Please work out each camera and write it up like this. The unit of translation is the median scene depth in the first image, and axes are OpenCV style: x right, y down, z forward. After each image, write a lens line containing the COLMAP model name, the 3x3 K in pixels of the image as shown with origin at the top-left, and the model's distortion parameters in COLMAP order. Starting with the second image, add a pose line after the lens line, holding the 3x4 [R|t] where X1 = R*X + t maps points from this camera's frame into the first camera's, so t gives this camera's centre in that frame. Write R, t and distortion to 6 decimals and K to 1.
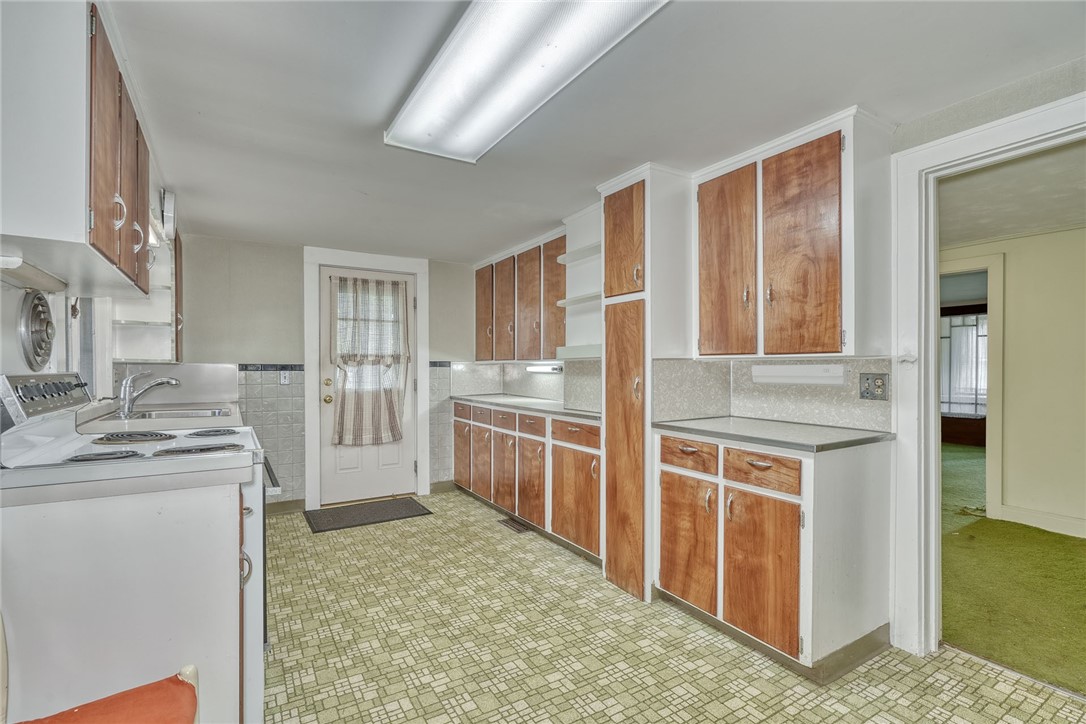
lens RADIAL K [[494.1, 0, 539.0], [0, 494.1, 366.7], [0, 0, 1]] dist [-0.002612, 0.002055]
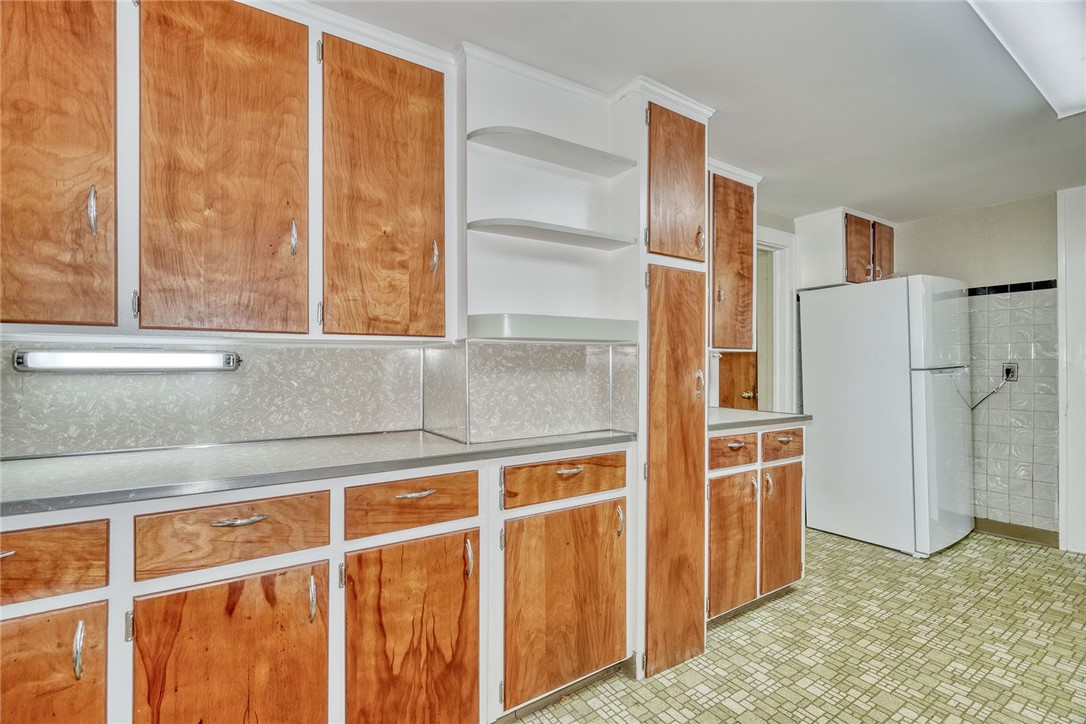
lens RADIAL K [[494.1, 0, 541.2], [0, 494.1, 360.8], [0, 0, 1]] dist [-0.002612, 0.002055]
pose [[-0.039689, 0.005982, 0.999194, -0.353934], [-0.001230, 0.999981, -0.006036, 0.006955], [-0.999211, -0.001468, -0.039681, 0.793561]]
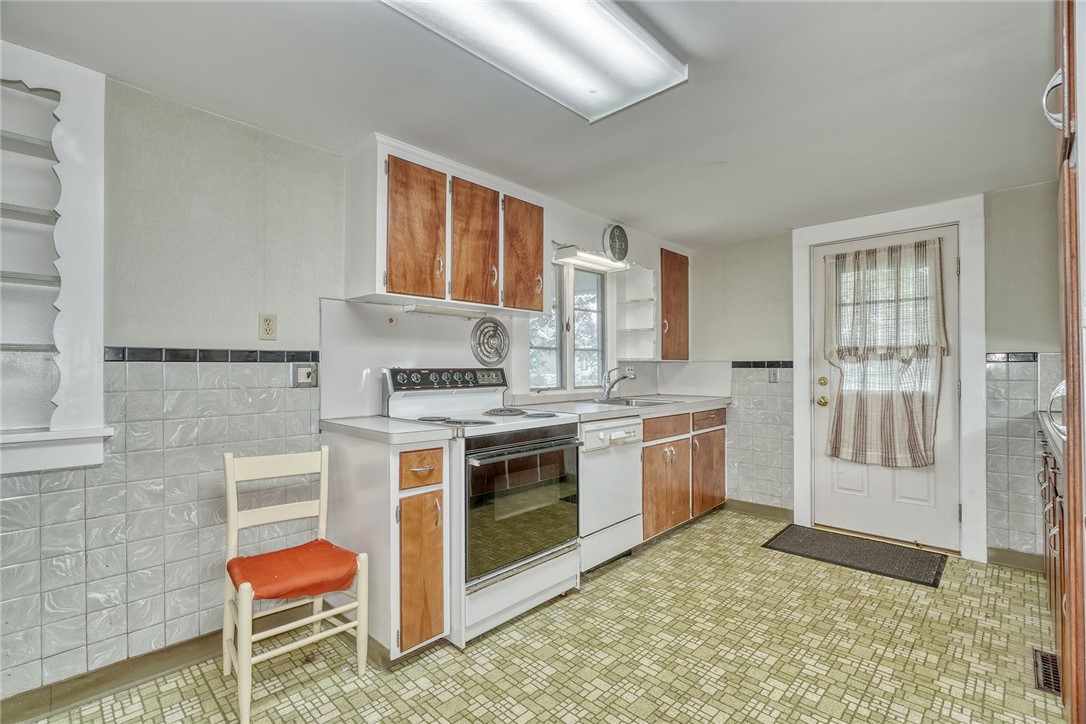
lens RADIAL K [[494.1, 0, 551.1], [0, 494.1, 360.7], [0, 0, 1]] dist [-0.002612, 0.002055]
pose [[0.261290, -0.014726, -0.965148, 0.338643], [0.005723, 0.999890, -0.013707, 0.005944], [0.965243, -0.001942, 0.261346, 0.407011]]
